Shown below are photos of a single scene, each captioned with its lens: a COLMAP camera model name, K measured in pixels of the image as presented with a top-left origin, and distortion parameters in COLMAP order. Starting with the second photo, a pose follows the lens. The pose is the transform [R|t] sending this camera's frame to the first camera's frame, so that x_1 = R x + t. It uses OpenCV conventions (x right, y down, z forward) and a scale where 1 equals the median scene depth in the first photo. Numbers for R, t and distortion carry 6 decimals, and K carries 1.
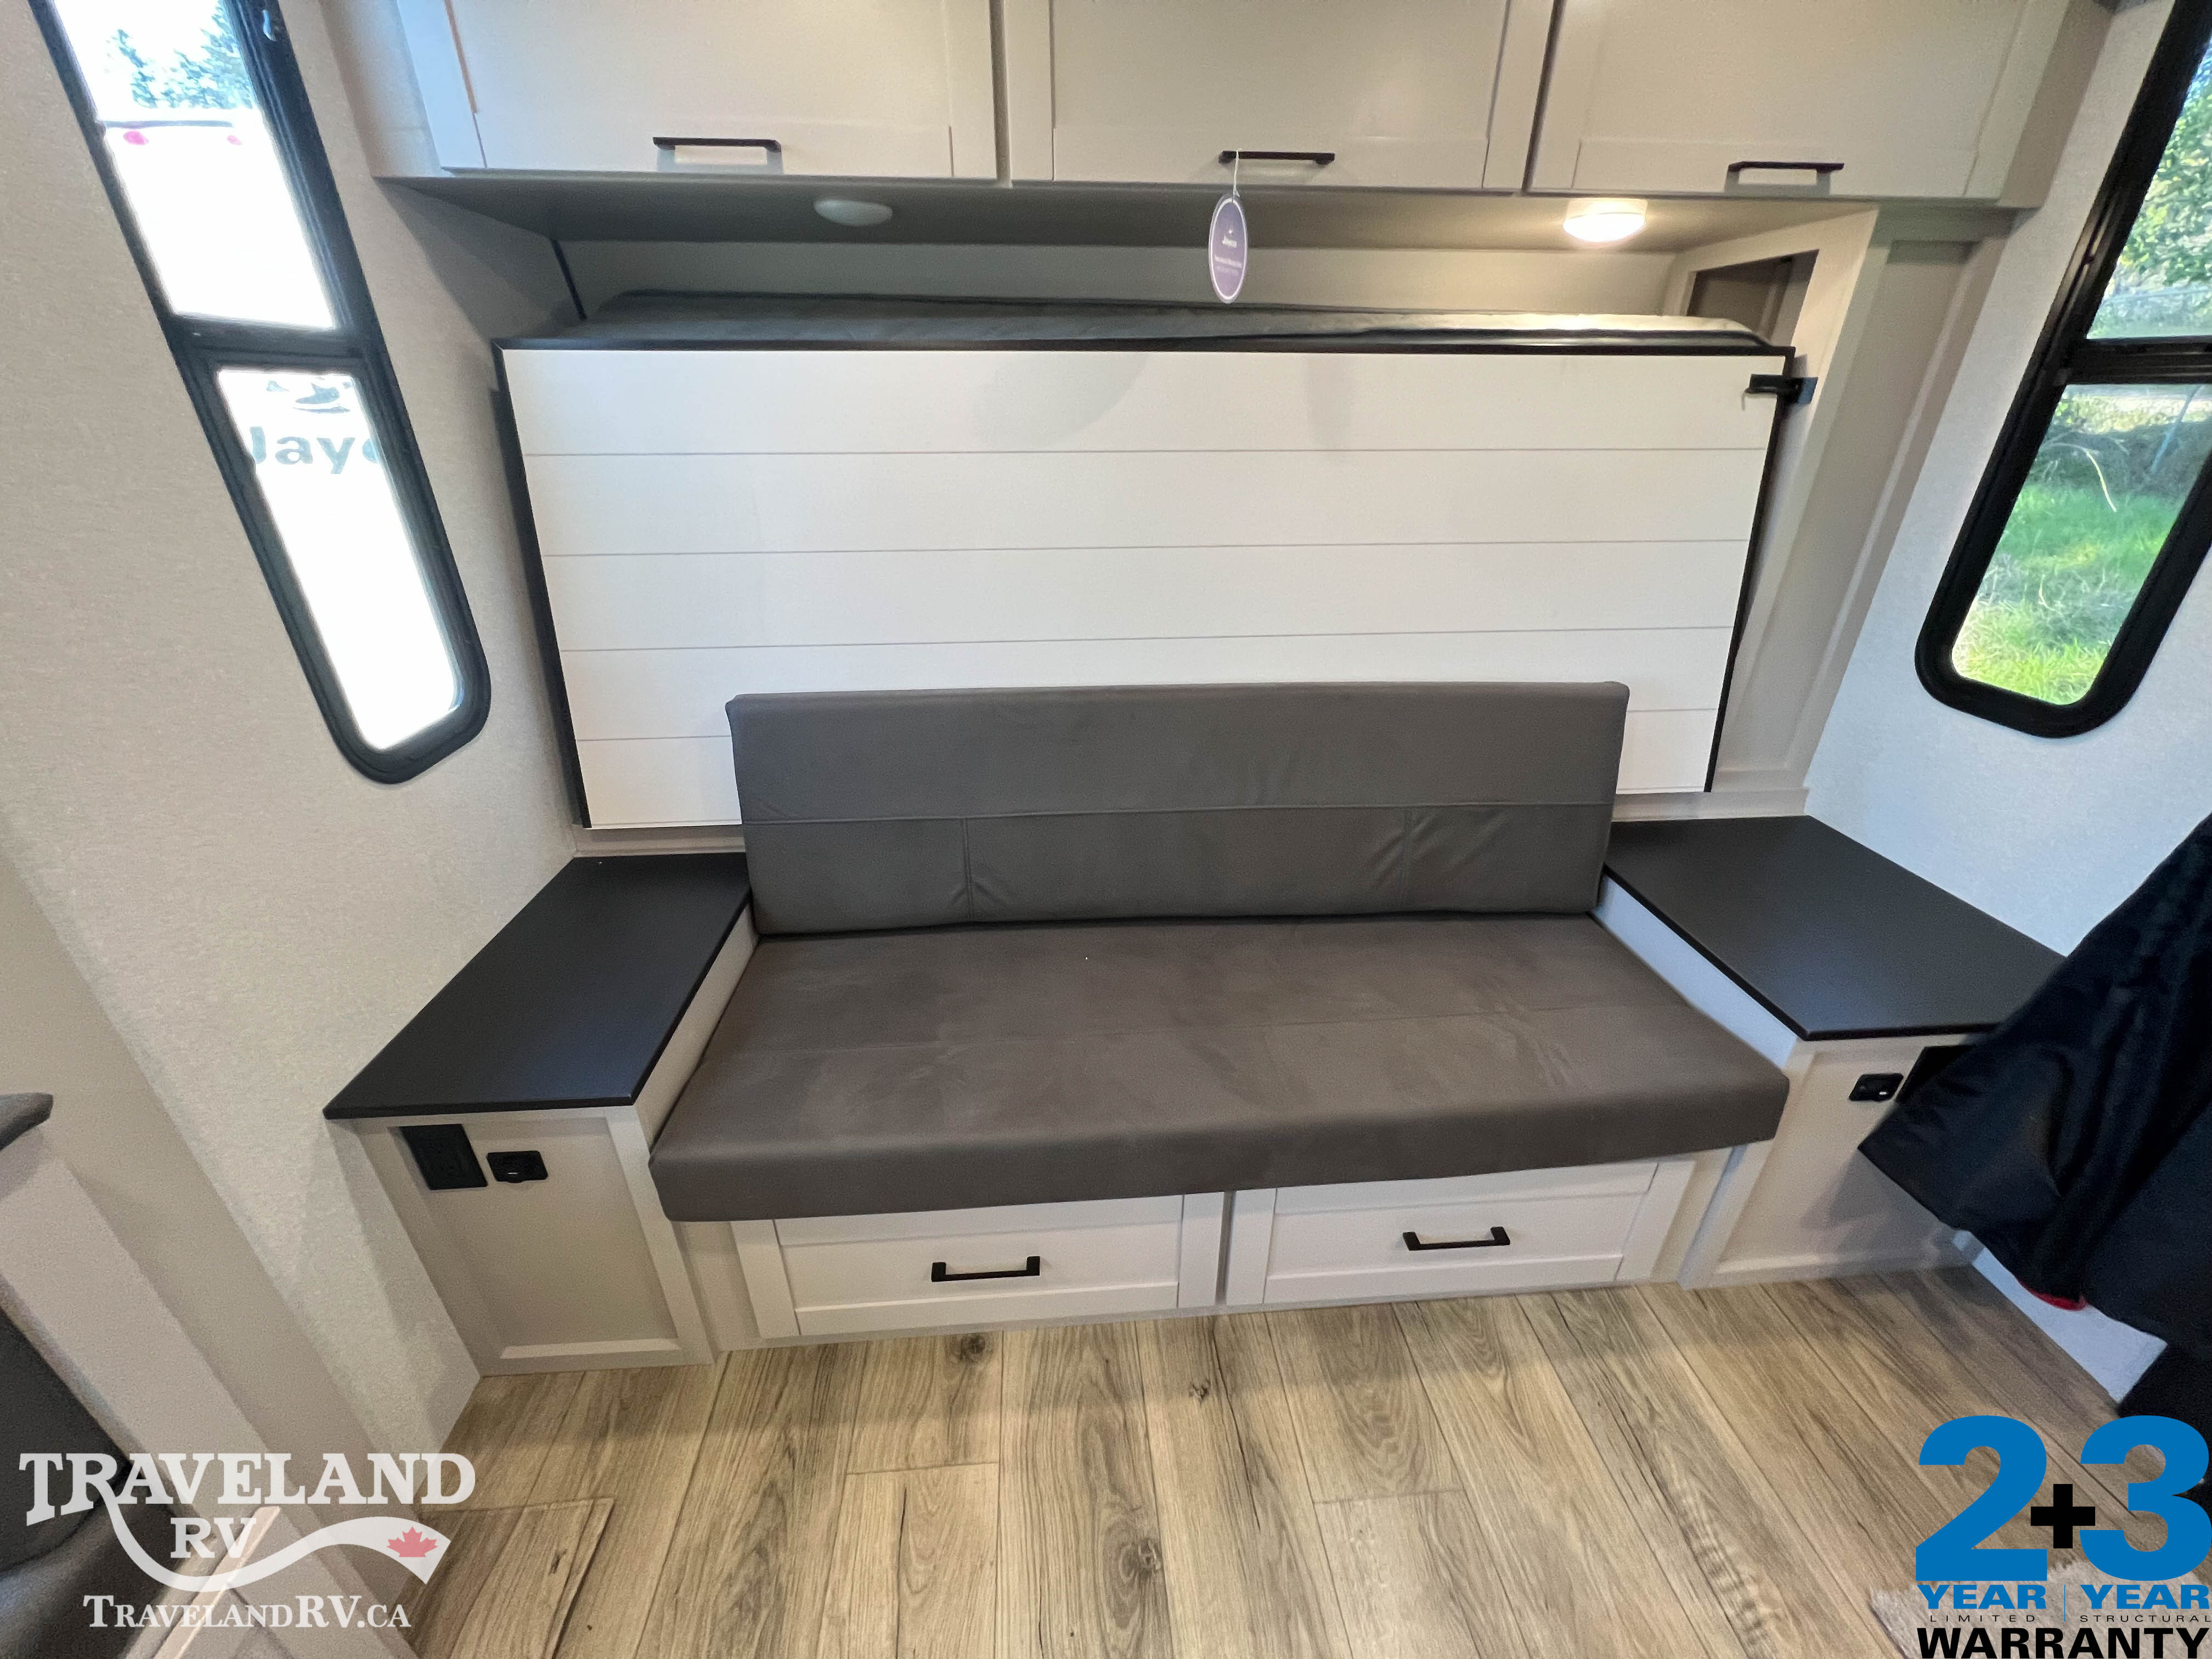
lens RADIAL K [[878.3, 0, 1106.5], [0, 878.3, 826.0], [0, 0, 1]] dist [-0.001133, -0.000022]
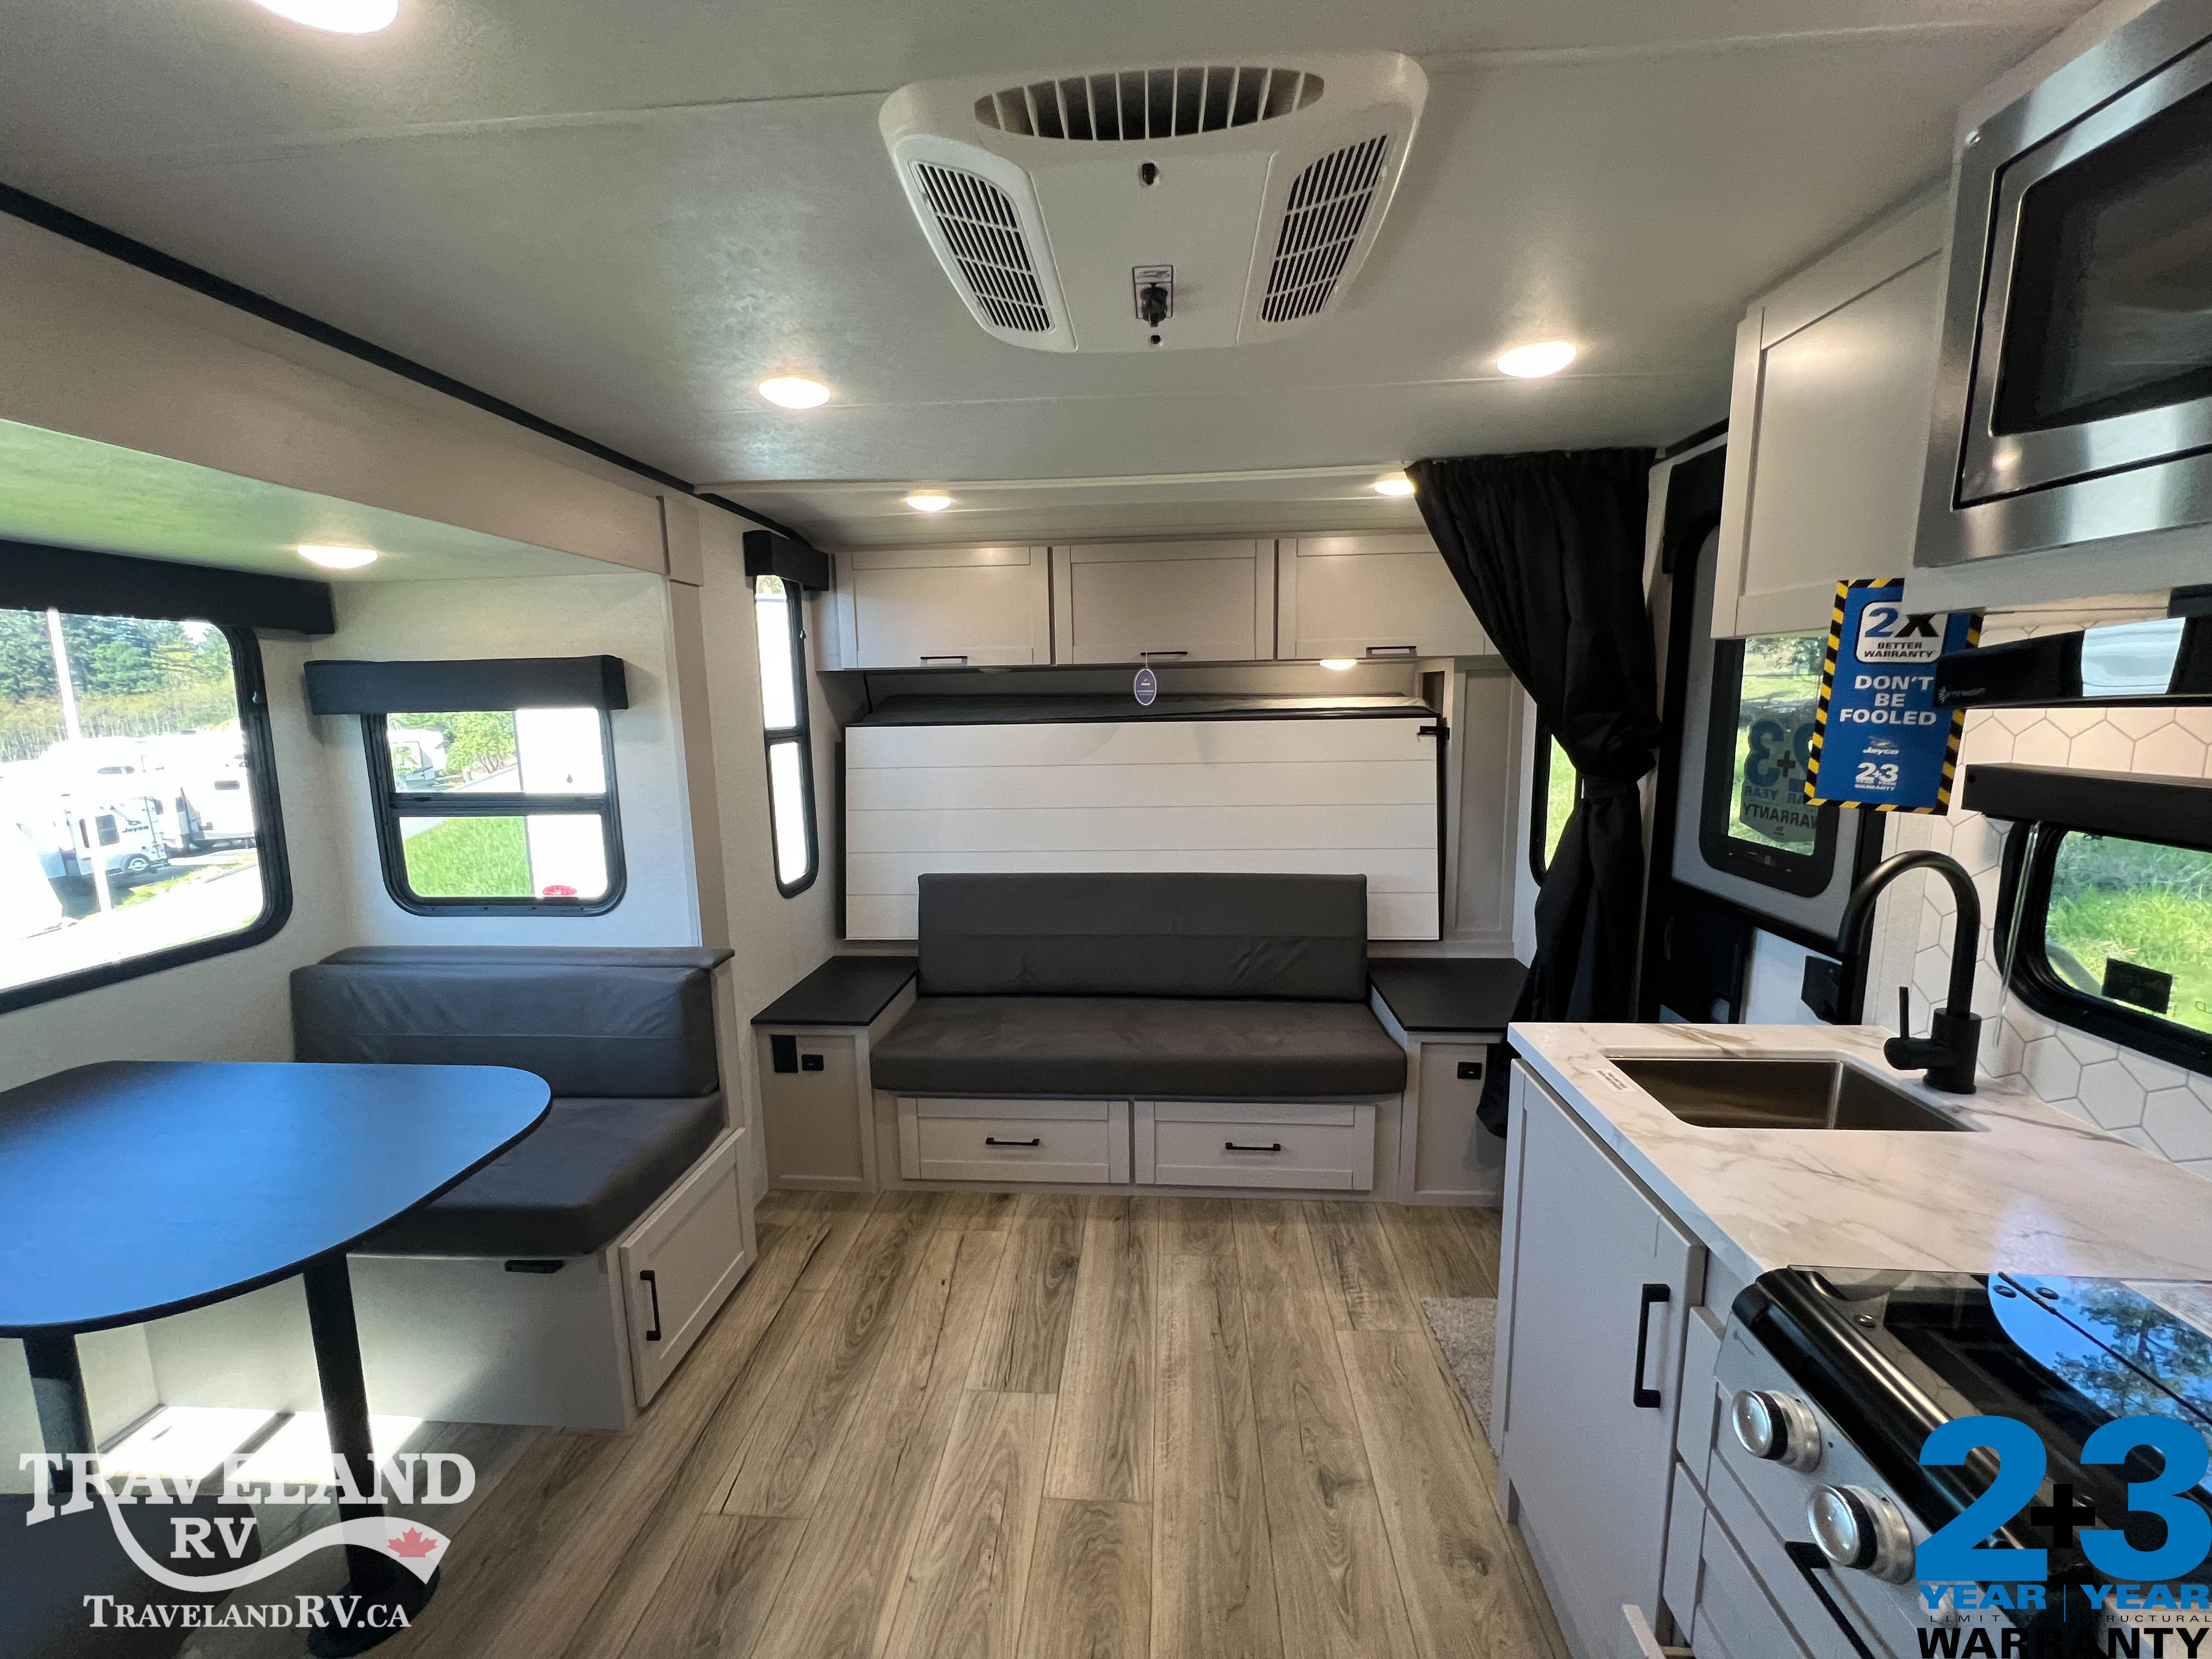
lens RADIAL K [[884.9, 0, 1106.0], [0, 884.9, 829.5], [0, 0, 1]] dist [-0.004342, -0.000059]
pose [[0.988529, 0.003143, -0.150999, 0.370408], [-0.048214, 0.954039, -0.295777, 0.394818], [0.143129, 0.299665, 0.943247, -1.077558]]
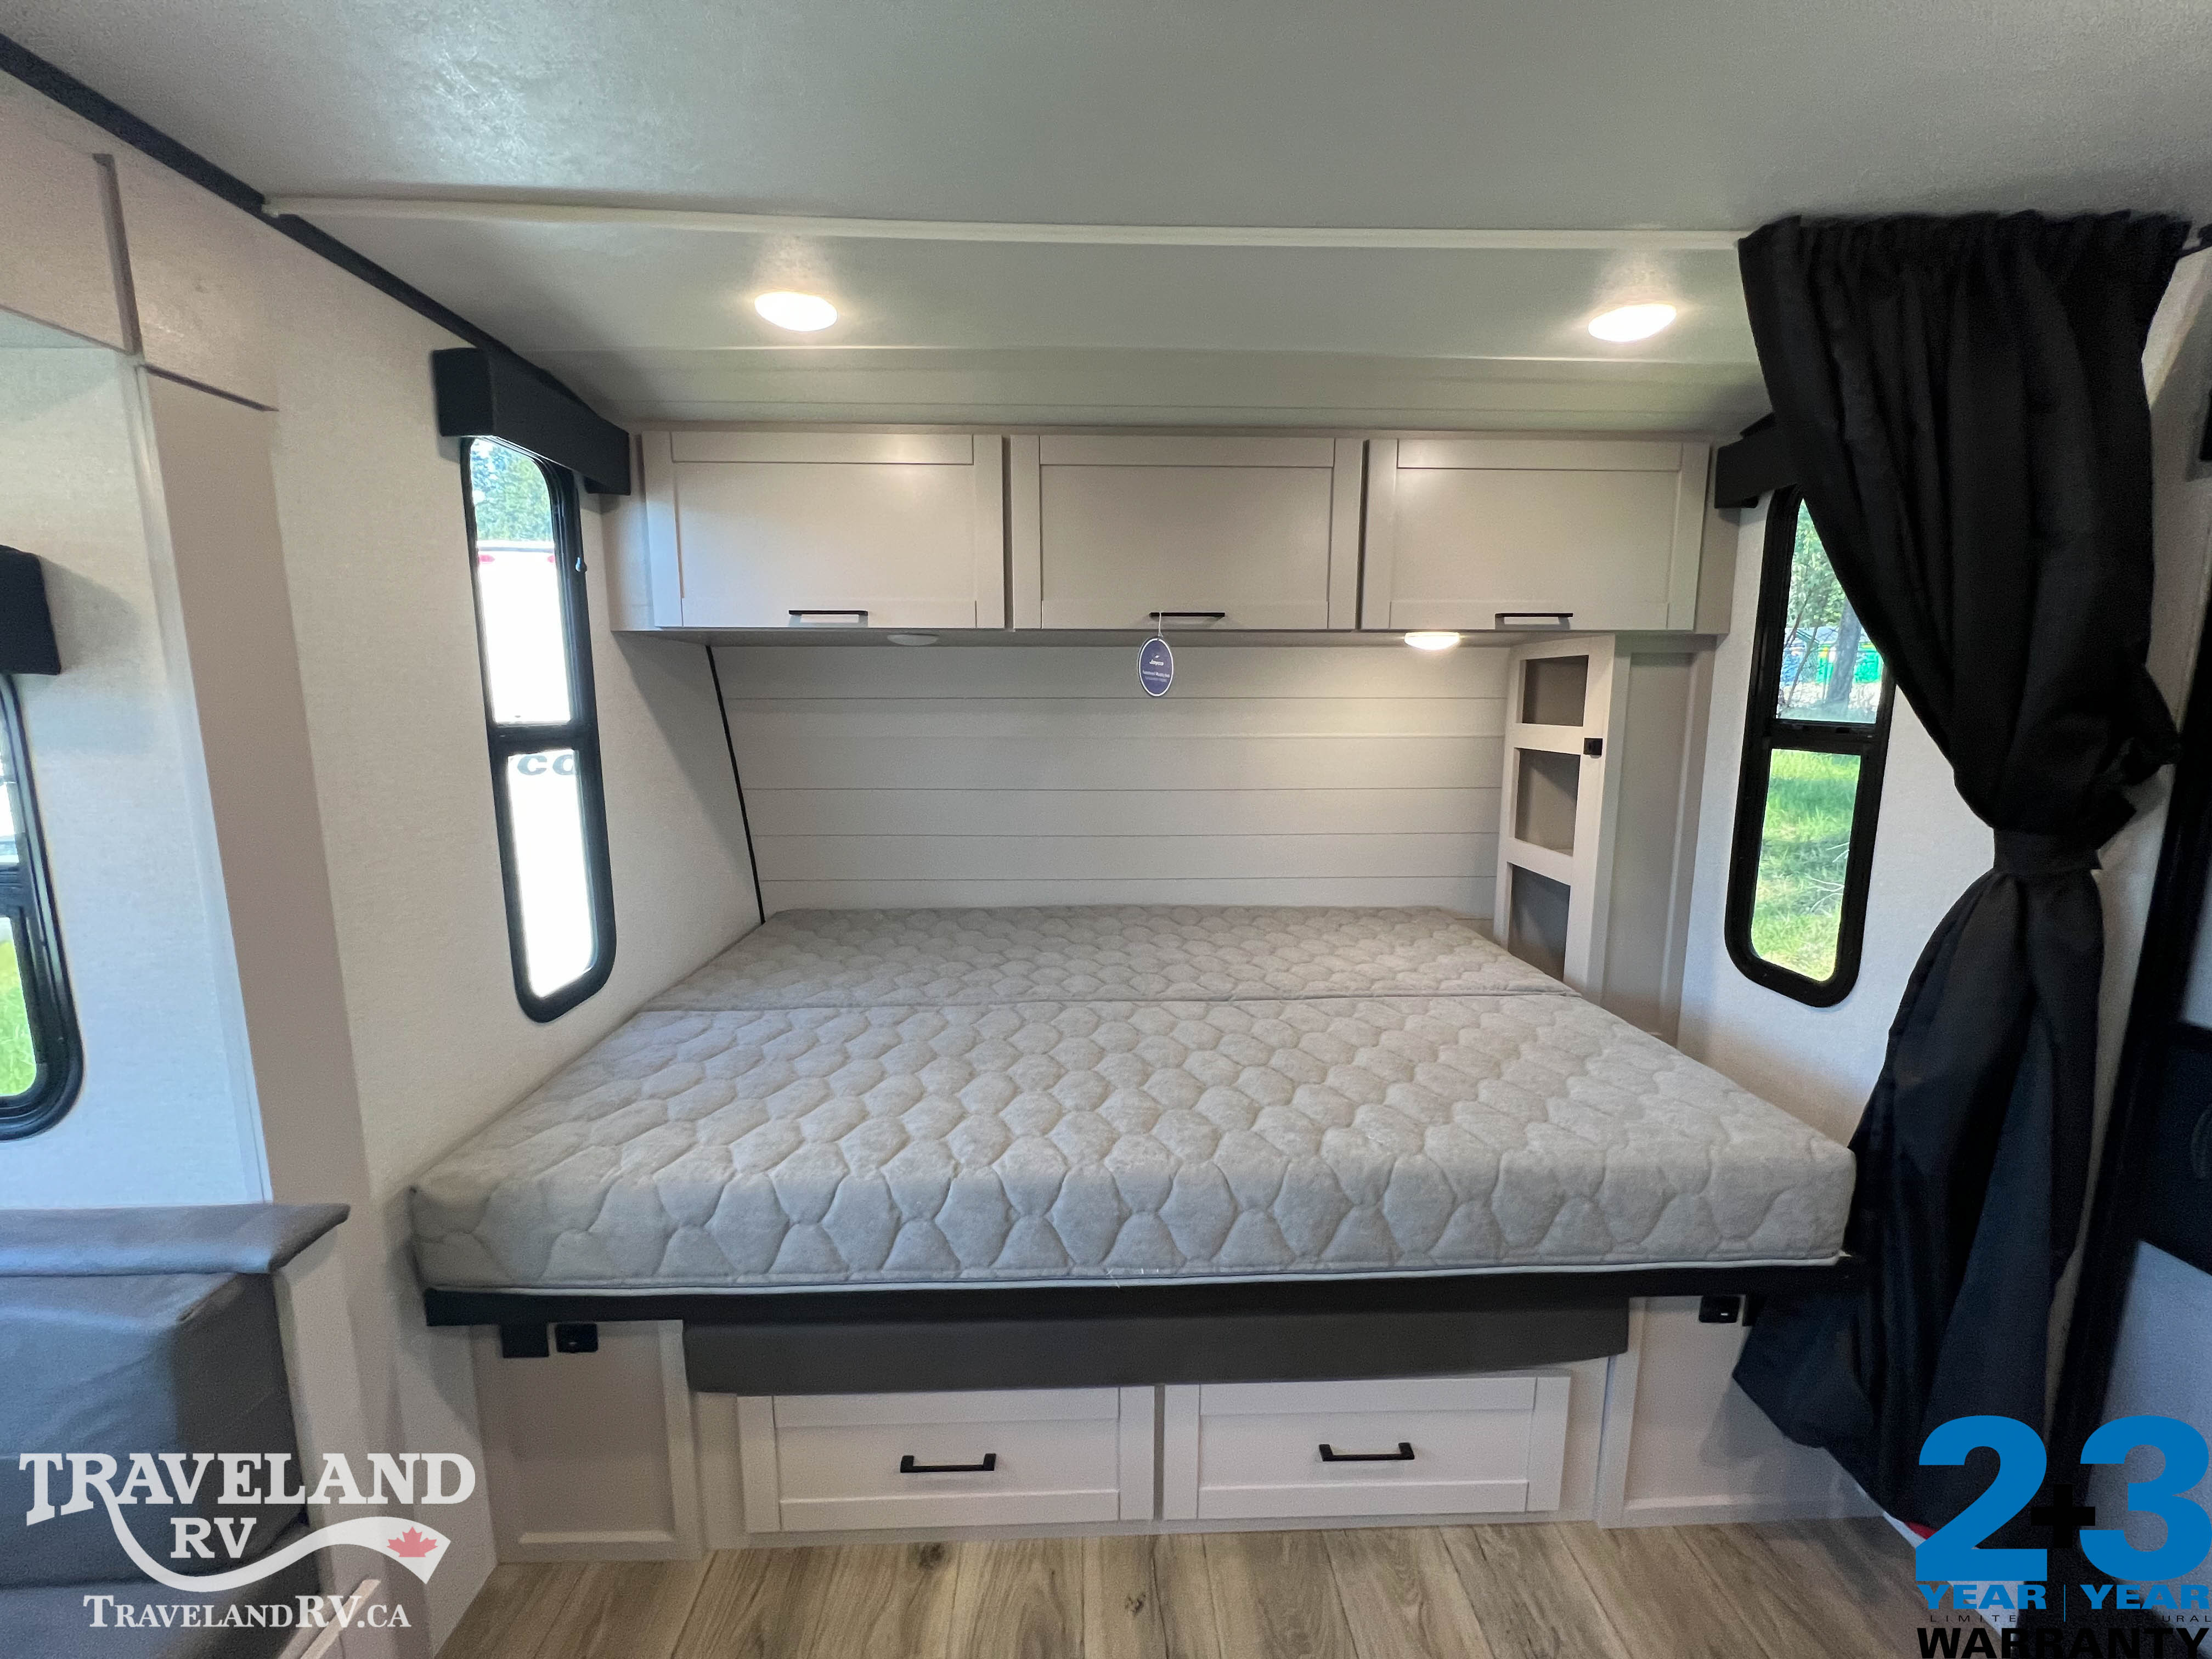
lens RADIAL K [[887.7, 0, 1108.7], [0, 887.7, 828.1], [0, 0, 1]] dist [-0.003201, 0.000357]
pose [[0.999106, 0.004745, -0.042012, 0.112847], [-0.017269, 0.952814, -0.303064, 0.058452], [0.038592, 0.303518, 0.952044, -0.333382]]
